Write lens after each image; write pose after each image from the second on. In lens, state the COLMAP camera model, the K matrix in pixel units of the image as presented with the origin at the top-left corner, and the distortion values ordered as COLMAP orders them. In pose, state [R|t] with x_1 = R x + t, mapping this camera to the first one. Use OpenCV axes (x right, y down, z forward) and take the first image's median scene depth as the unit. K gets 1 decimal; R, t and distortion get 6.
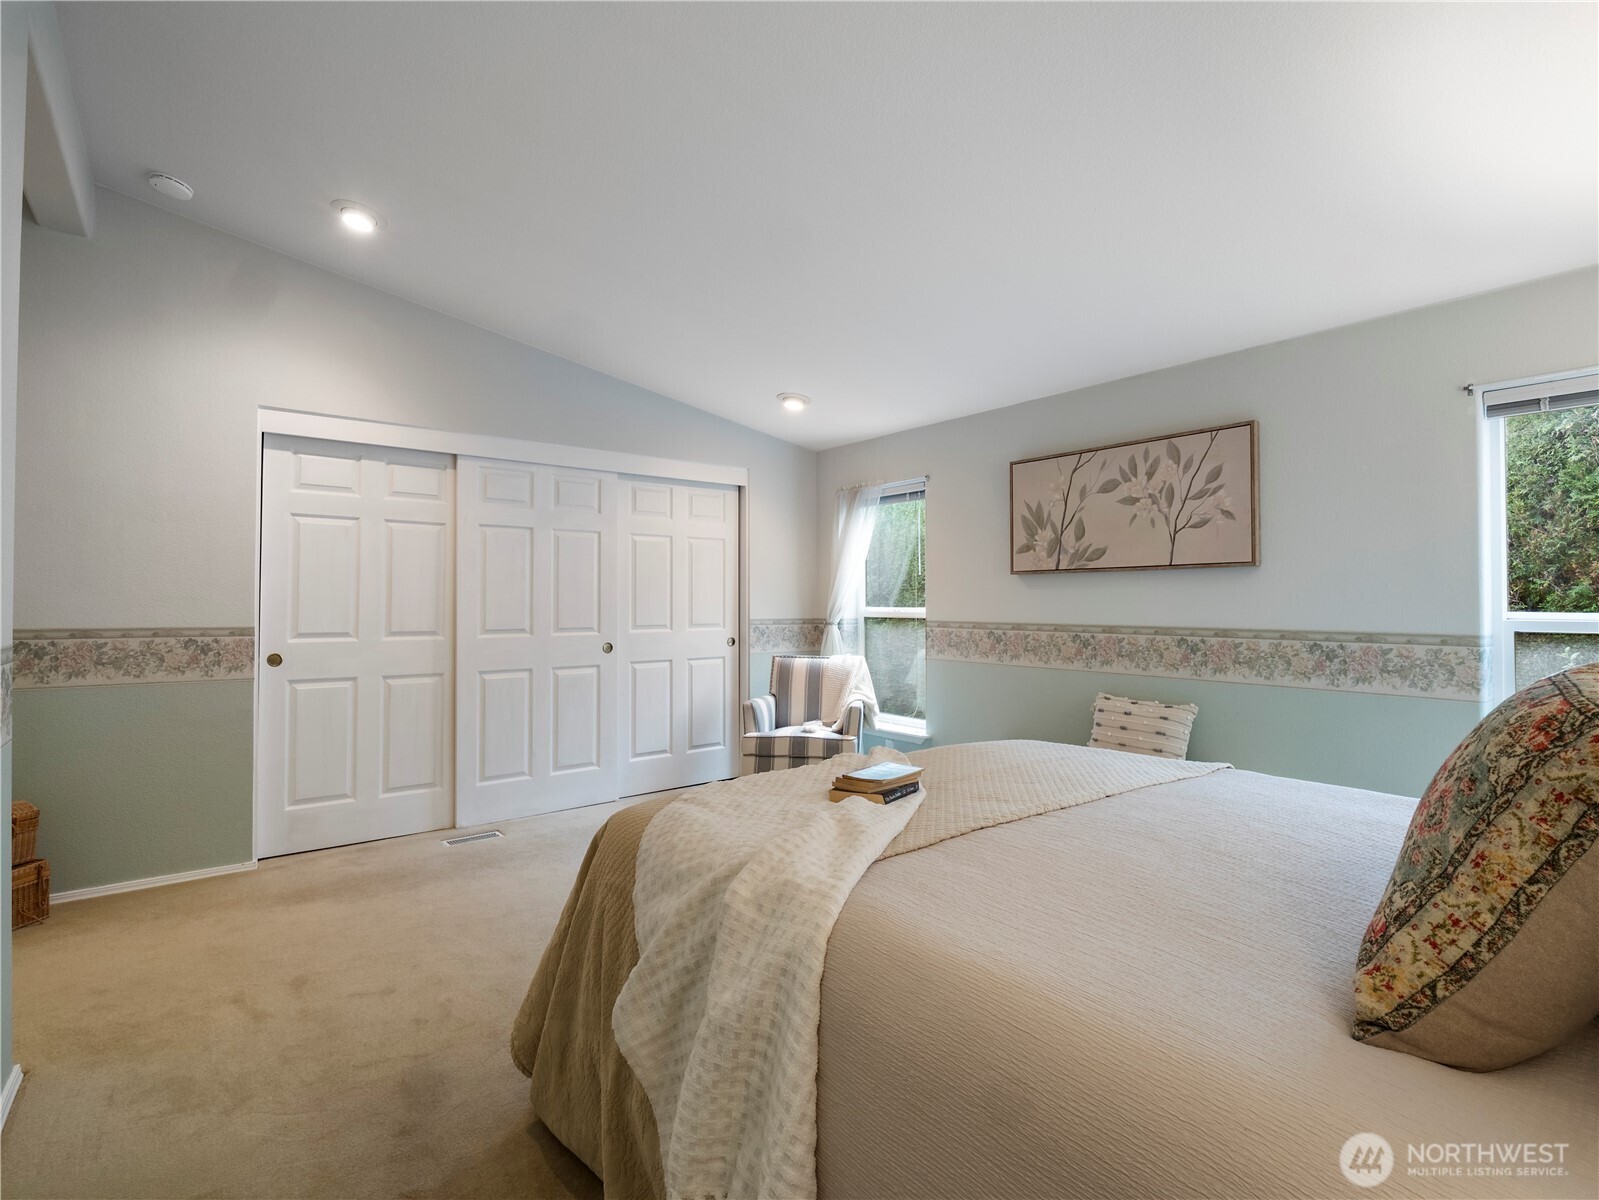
lens RADIAL K [[772.9, 0, 728.6], [0, 772.9, 607.0], [0, 0, 1]] dist [0.001759, 0.000254]
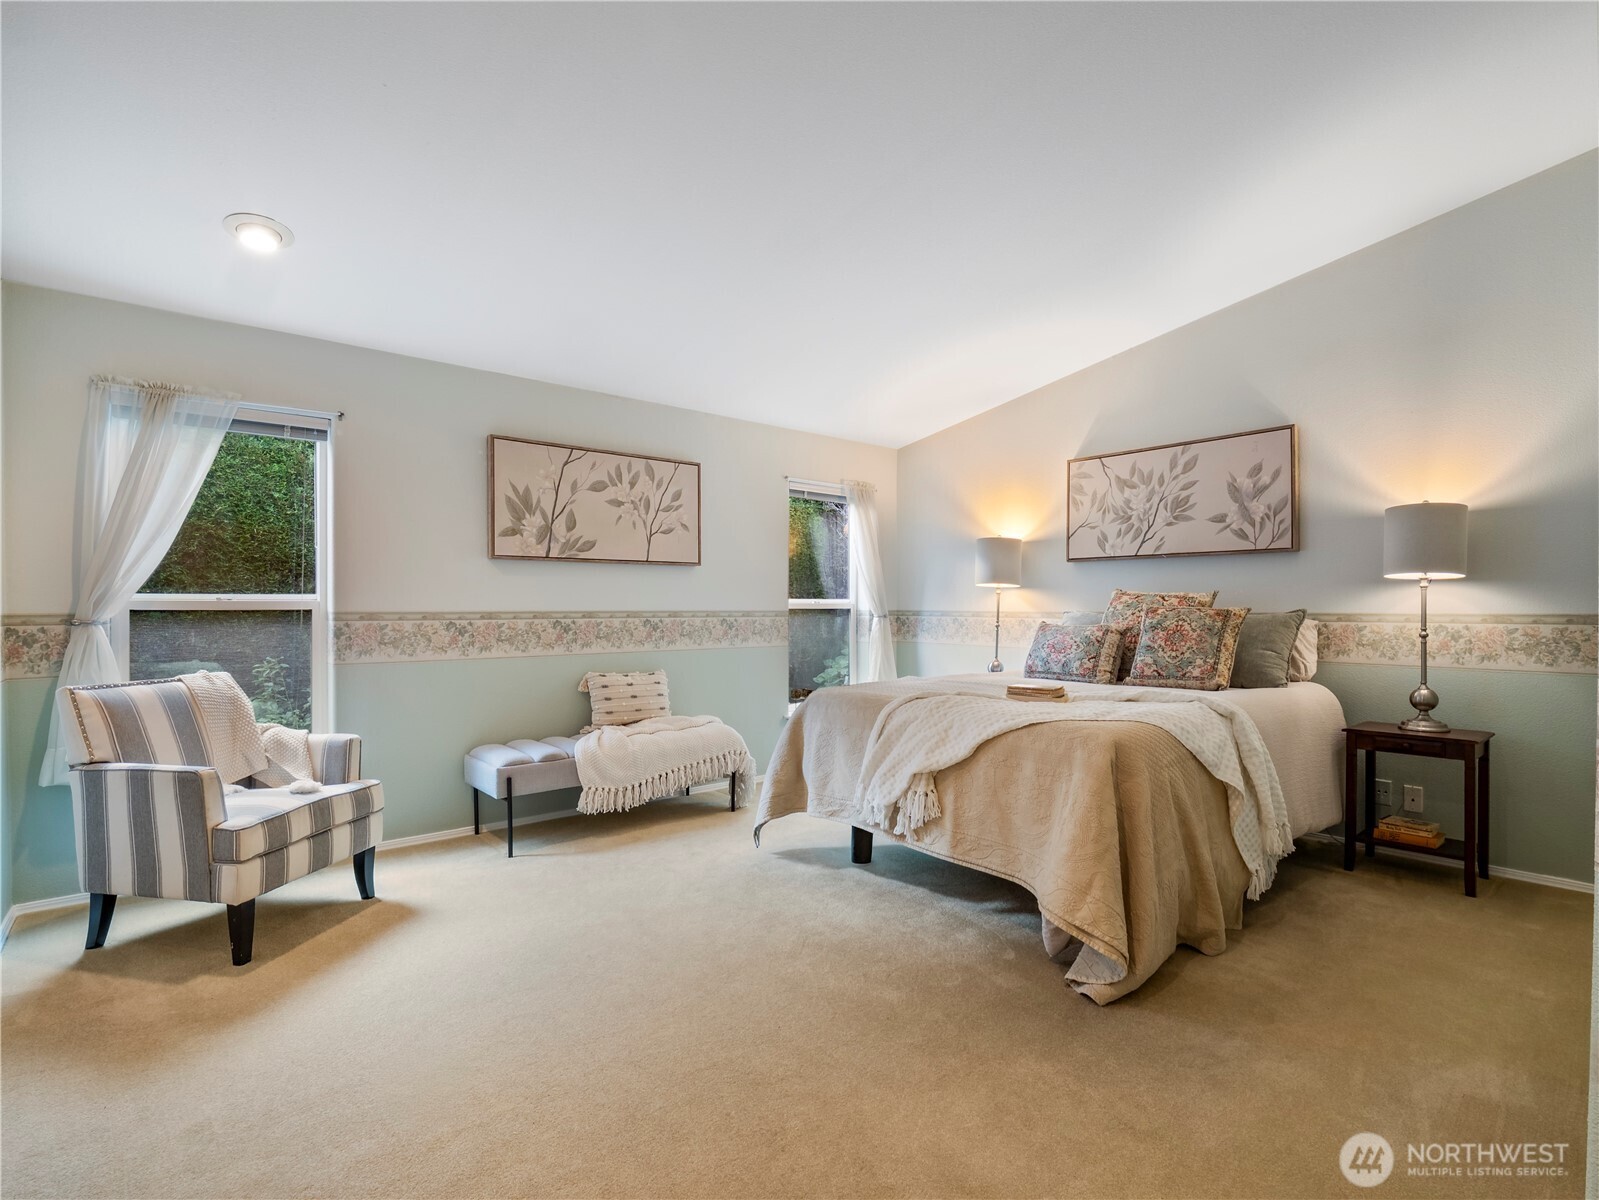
lens RADIAL K [[772.9, 0, 713.3], [0, 772.9, 593.4], [0, 0, 1]] dist [0.001759, 0.000254]
pose [[-0.046140, -0.004490, 0.998925, -0.612460], [-0.007785, 0.999961, 0.004135, -0.007361], [-0.998905, -0.007586, -0.046173, 0.861764]]
